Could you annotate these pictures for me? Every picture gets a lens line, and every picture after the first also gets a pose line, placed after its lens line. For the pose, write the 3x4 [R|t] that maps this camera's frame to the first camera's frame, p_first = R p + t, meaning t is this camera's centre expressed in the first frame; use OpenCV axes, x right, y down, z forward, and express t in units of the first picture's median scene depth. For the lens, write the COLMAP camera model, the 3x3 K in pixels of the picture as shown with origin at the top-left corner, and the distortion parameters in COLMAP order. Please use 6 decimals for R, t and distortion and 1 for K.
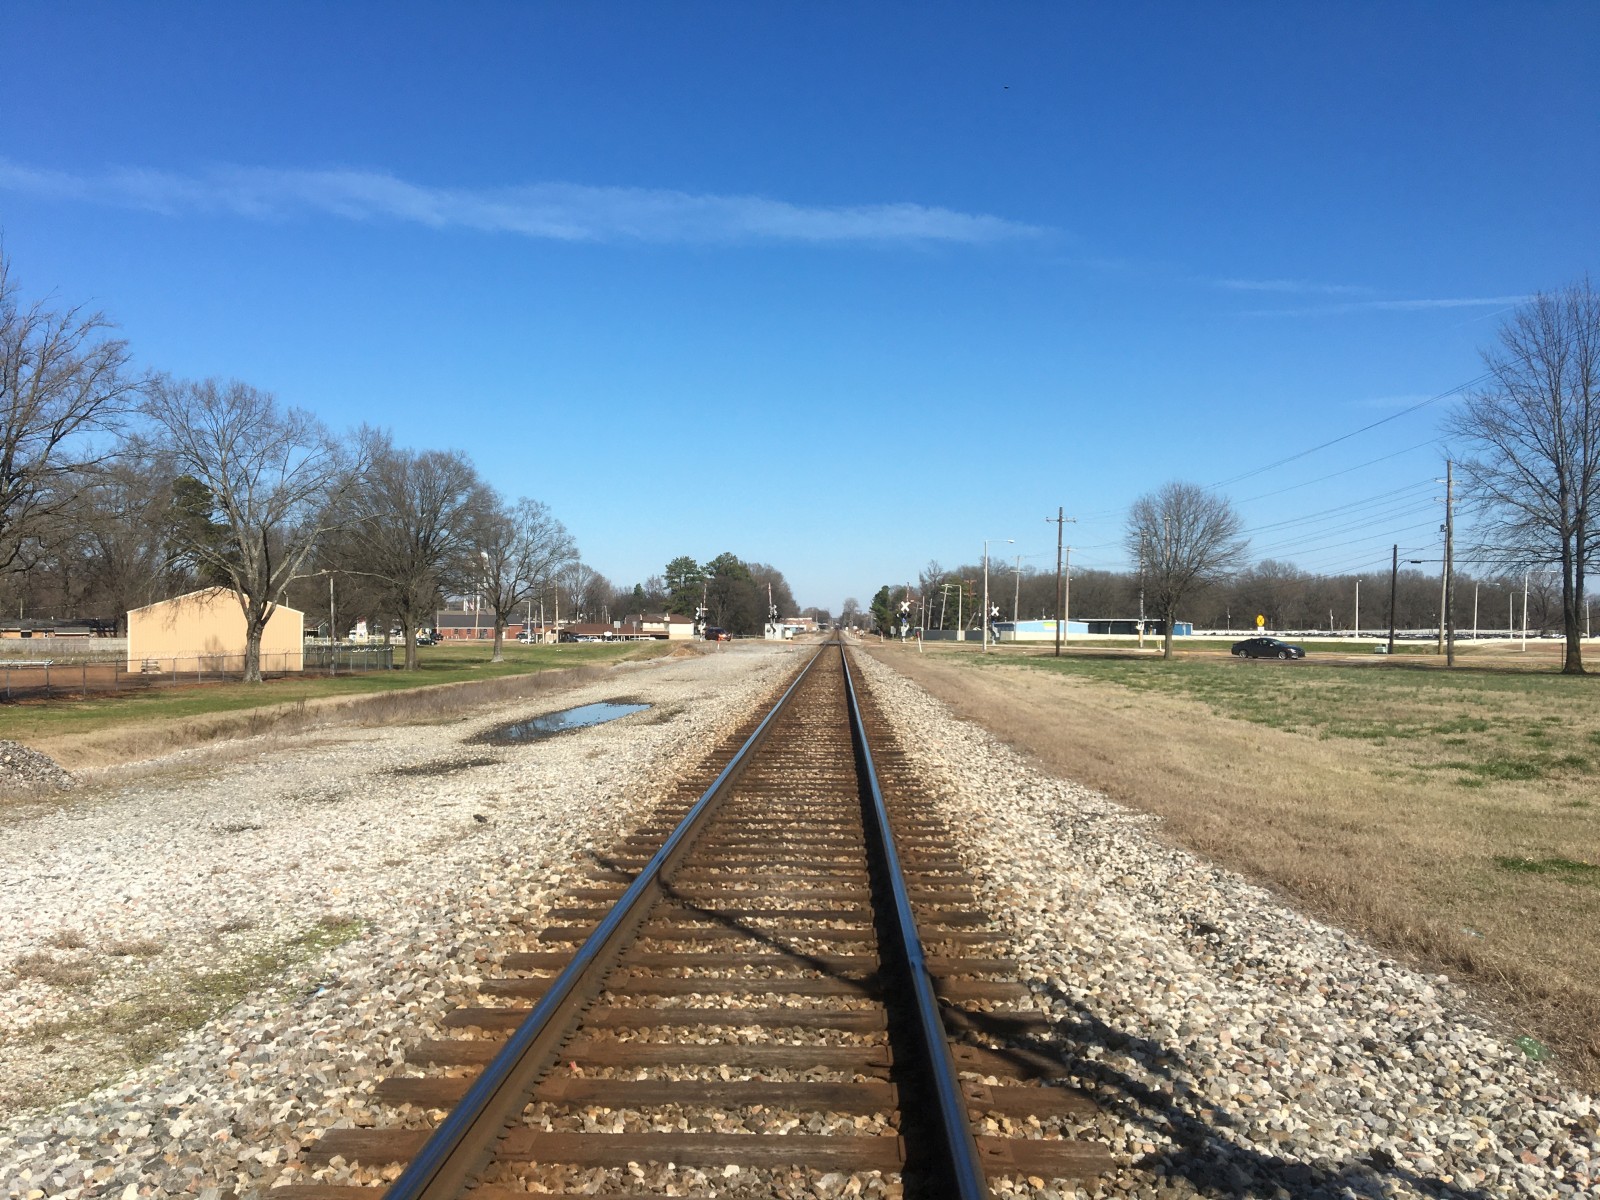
lens RADIAL K [[1296.7, 0, 784.1], [0, 1296.7, 604.6], [0, 0, 1]] dist [0.069948, -0.128036]
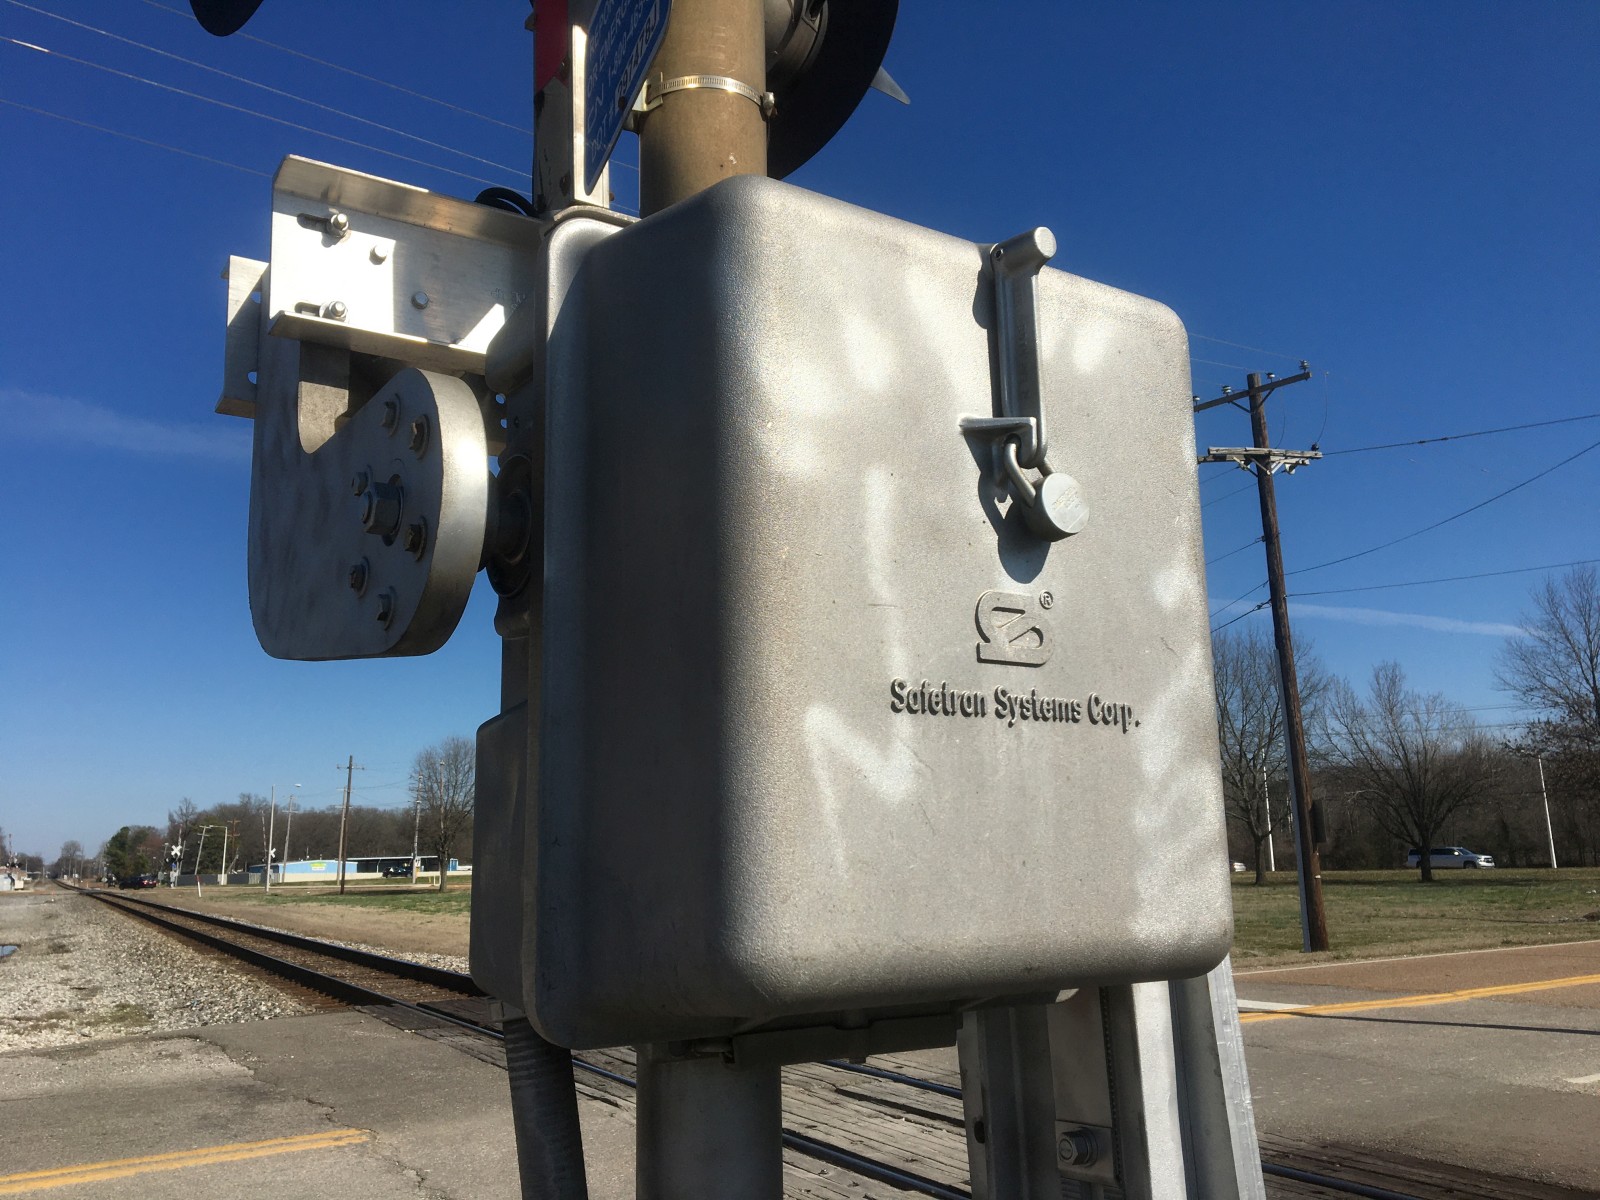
lens RADIAL K [[1296.7, 0, 784.1], [0, 1296.7, 604.6], [0, 0, 1]] dist [0.069948, -0.128036]
pose [[0.854801, 0.073082, 0.513785, -0.035918], [0.019640, 0.984770, -0.172751, -0.001665], [-0.518584, 0.157759, 0.840347, -0.099437]]
